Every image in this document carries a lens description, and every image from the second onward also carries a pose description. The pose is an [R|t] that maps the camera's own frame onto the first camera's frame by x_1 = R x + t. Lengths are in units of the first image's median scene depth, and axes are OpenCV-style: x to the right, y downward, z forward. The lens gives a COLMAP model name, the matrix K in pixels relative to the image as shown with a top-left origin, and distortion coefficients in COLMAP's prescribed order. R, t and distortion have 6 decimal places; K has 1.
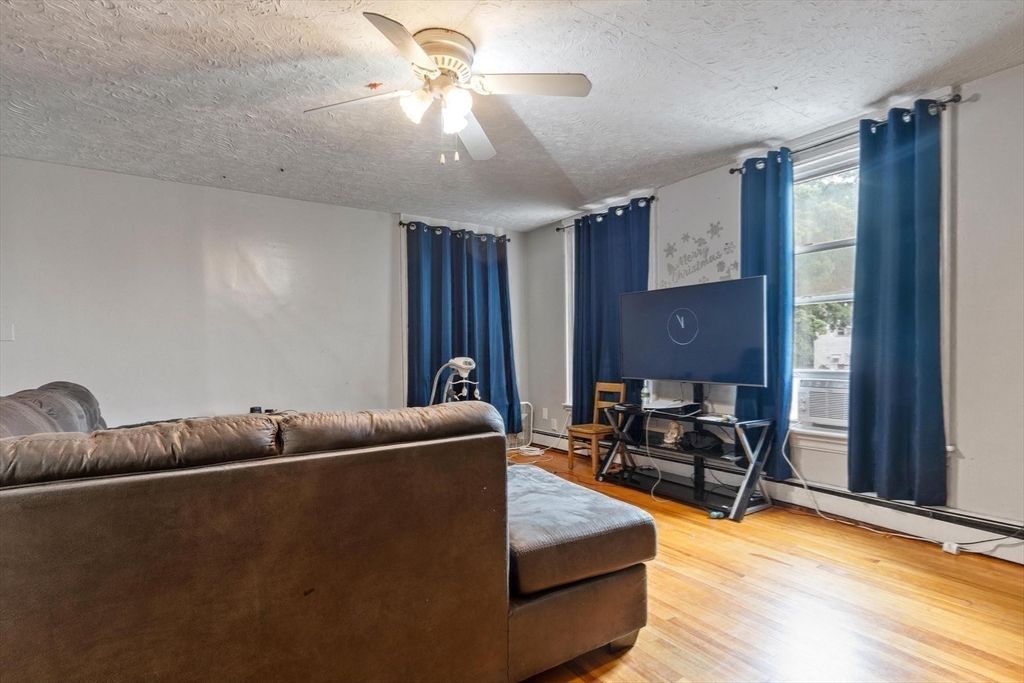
lens RADIAL K [[488.3, 0, 511.0], [0, 488.3, 361.1], [0, 0, 1]] dist [-0.001096, 0.000167]
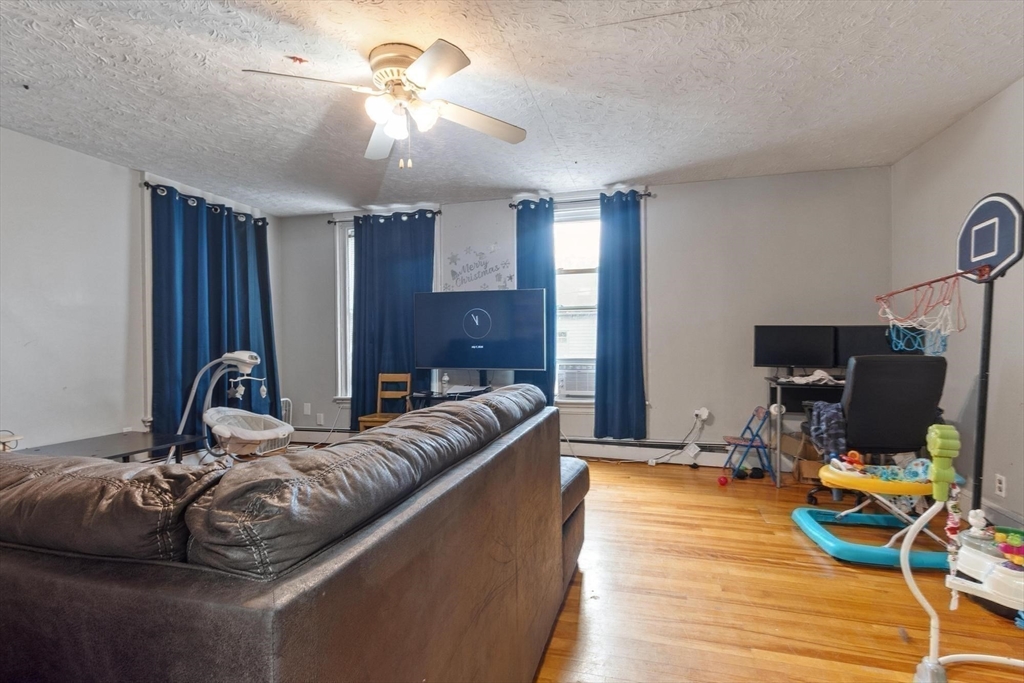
lens RADIAL K [[476.8, 0, 512.0], [0, 476.8, 341.5], [0, 0, 1]] dist [0.000687, 0.000429]
pose [[0.772202, 0.004981, 0.635358, -0.288360], [0.011978, 0.999677, -0.022395, 0.000602], [-0.635264, 0.024904, 0.771893, 0.023339]]
